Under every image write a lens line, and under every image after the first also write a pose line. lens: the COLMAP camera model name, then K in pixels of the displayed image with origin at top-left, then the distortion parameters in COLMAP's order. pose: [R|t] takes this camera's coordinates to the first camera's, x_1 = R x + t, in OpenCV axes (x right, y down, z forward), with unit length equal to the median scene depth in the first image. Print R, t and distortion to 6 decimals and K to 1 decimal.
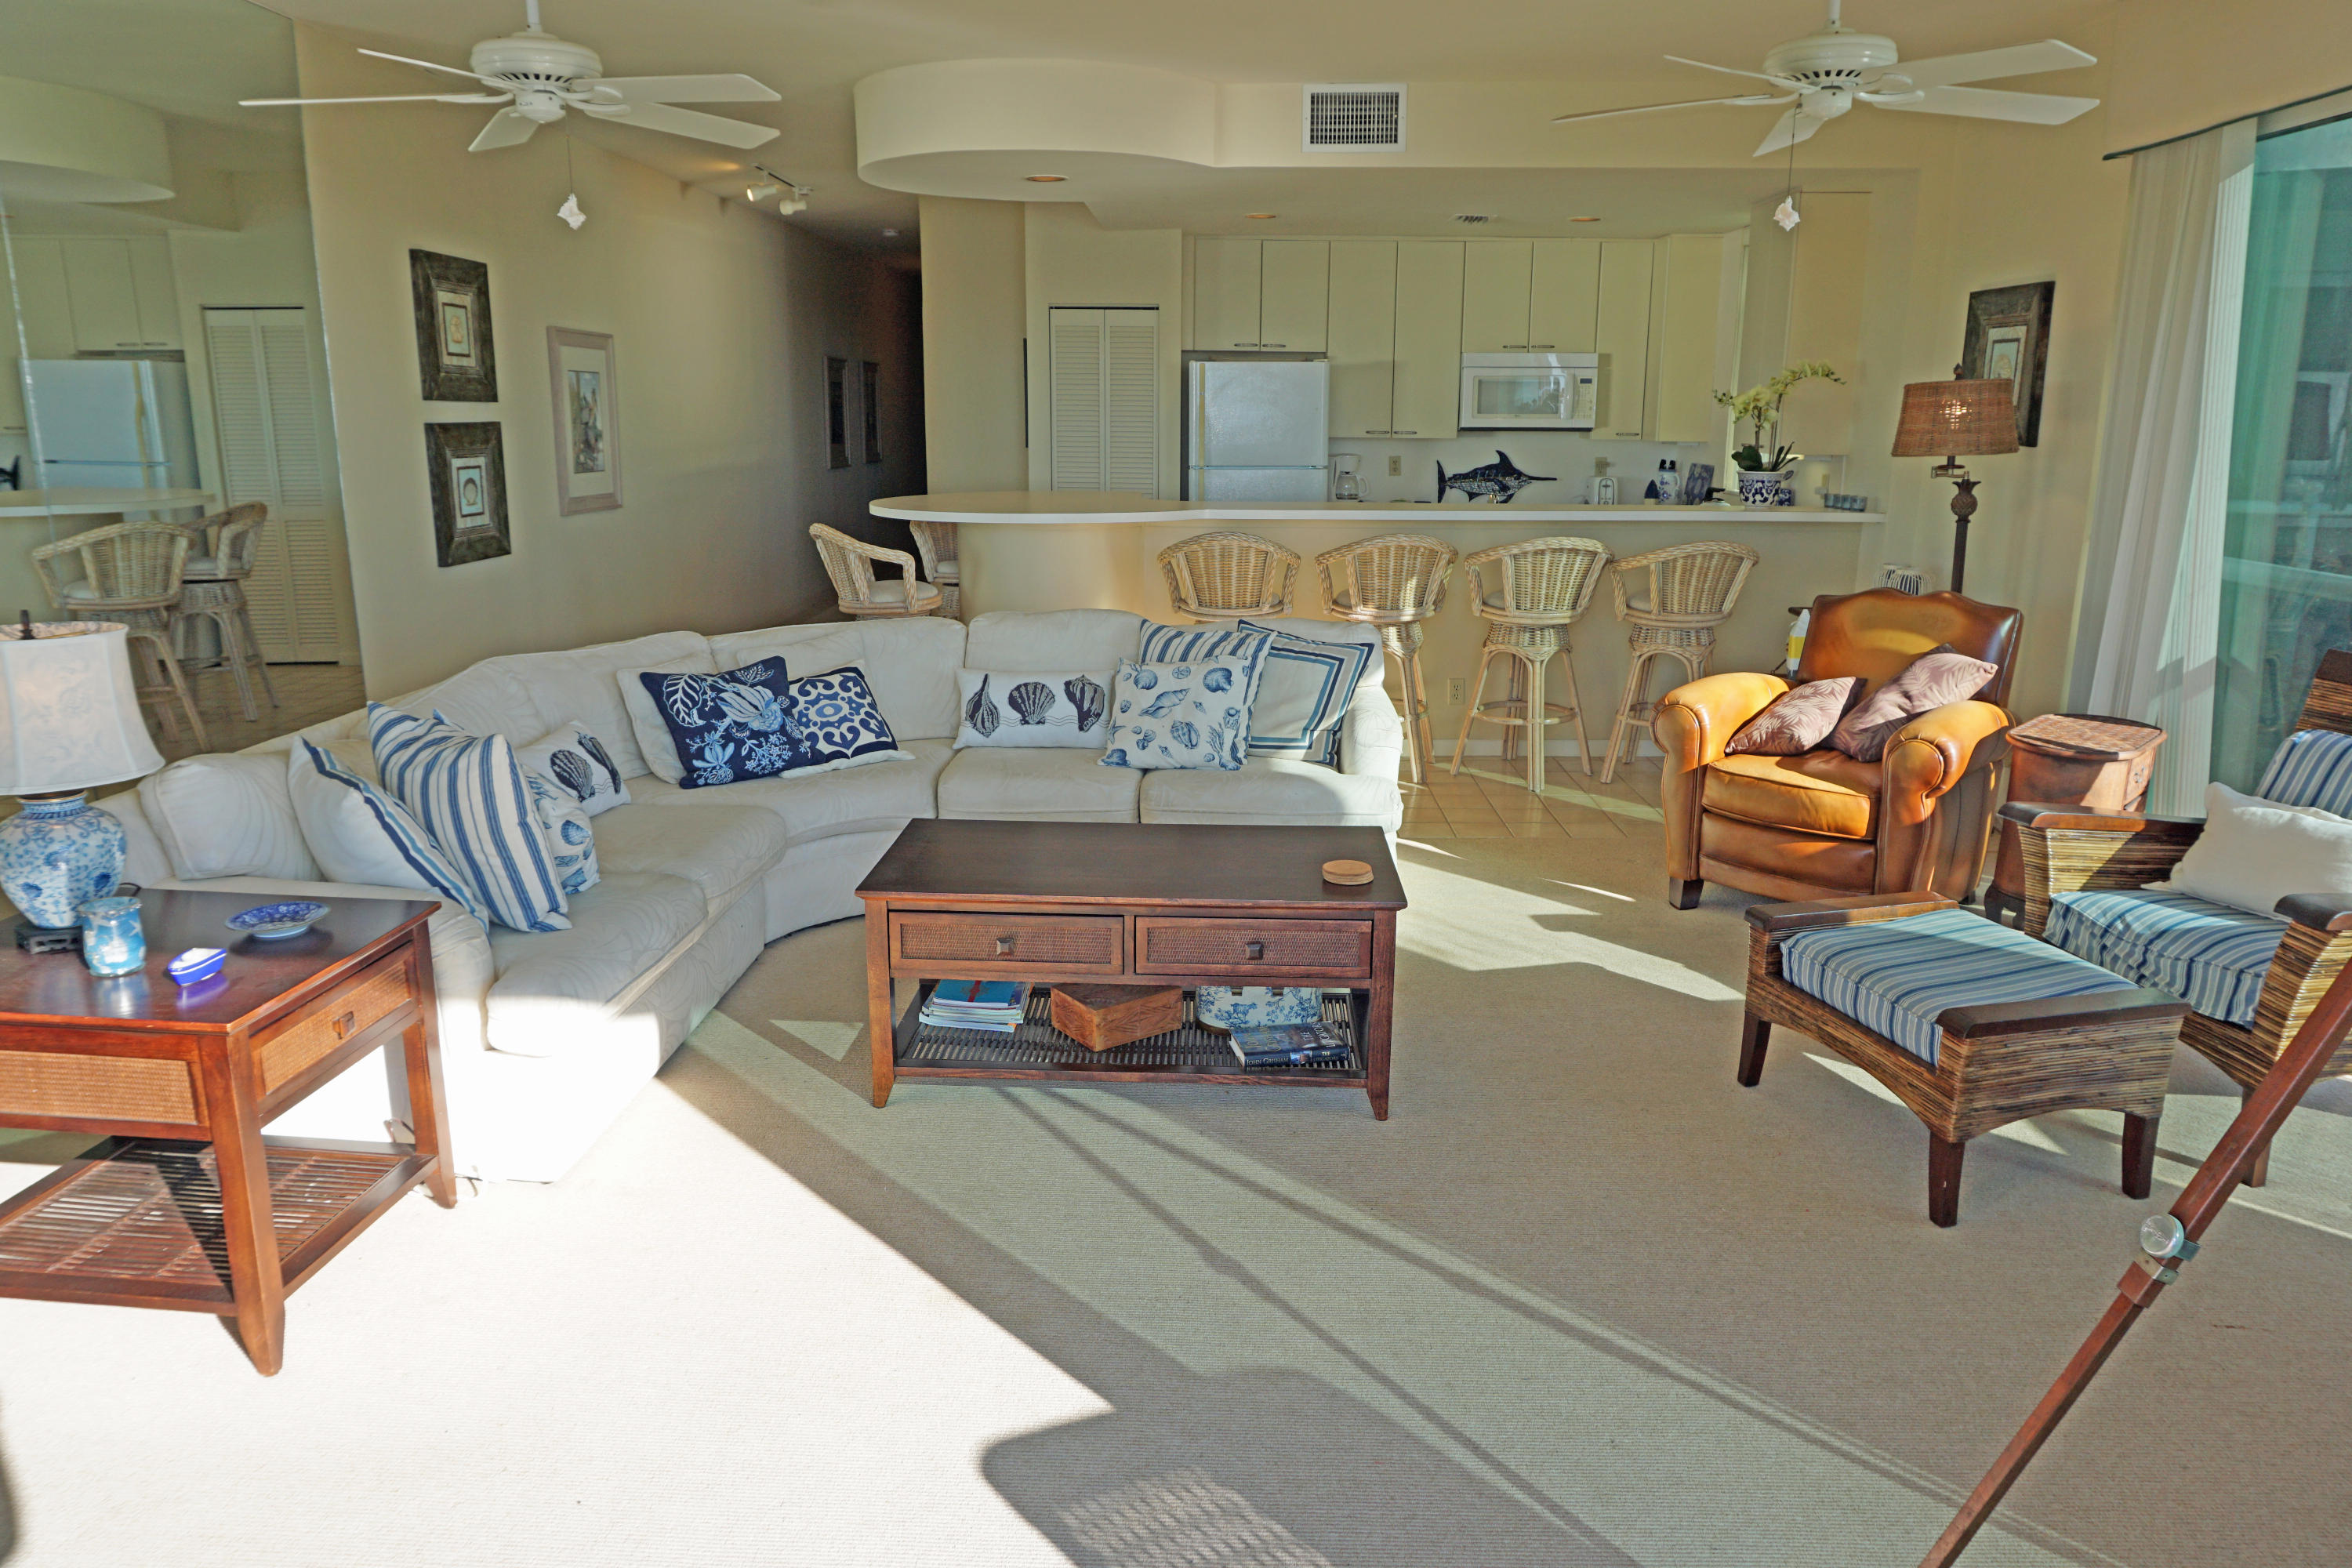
lens RADIAL K [[1556.8, 0, 1162.5], [0, 1556.8, 778.8], [0, 0, 1]] dist [-0.056255, 0.030047]
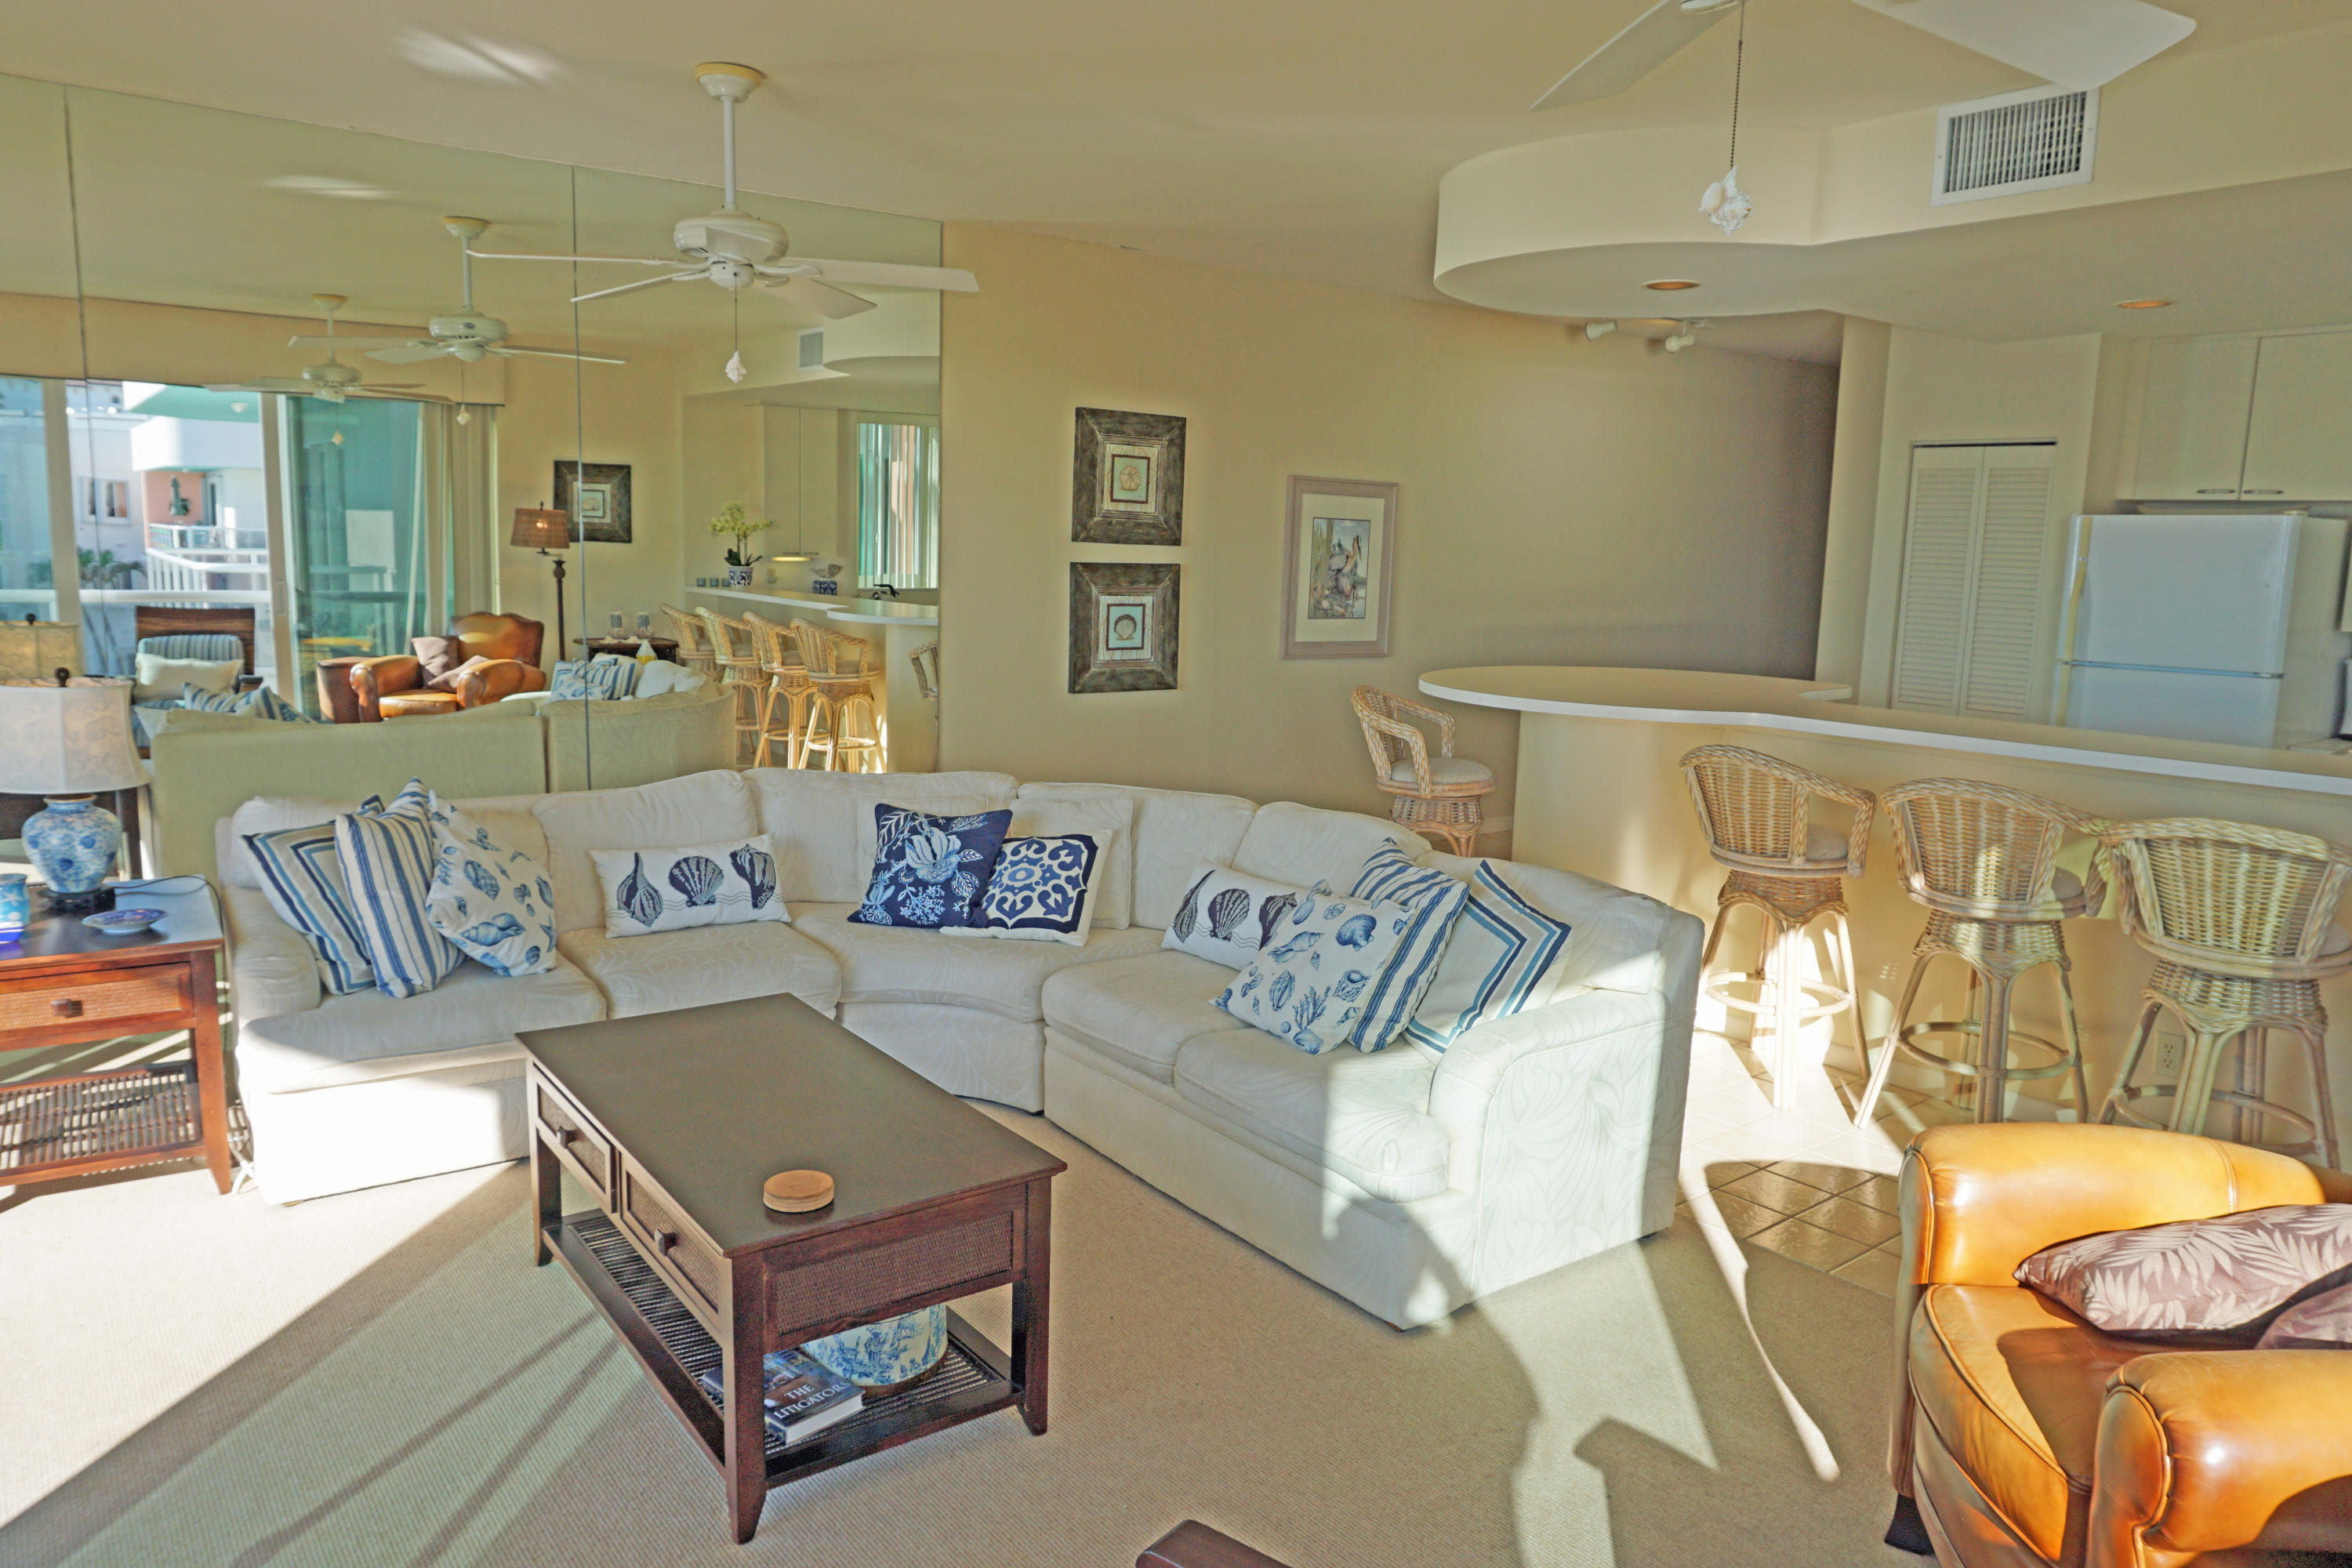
lens RADIAL K [[1556.8, 0, 1162.5], [0, 1556.8, 778.8], [0, 0, 1]] dist [-0.056255, 0.030047]
pose [[0.628742, 0.129616, -0.766735, 0.440131], [-0.203751, 0.979022, -0.001578, -0.093699], [0.750446, 0.157215, 0.641962, 0.367941]]
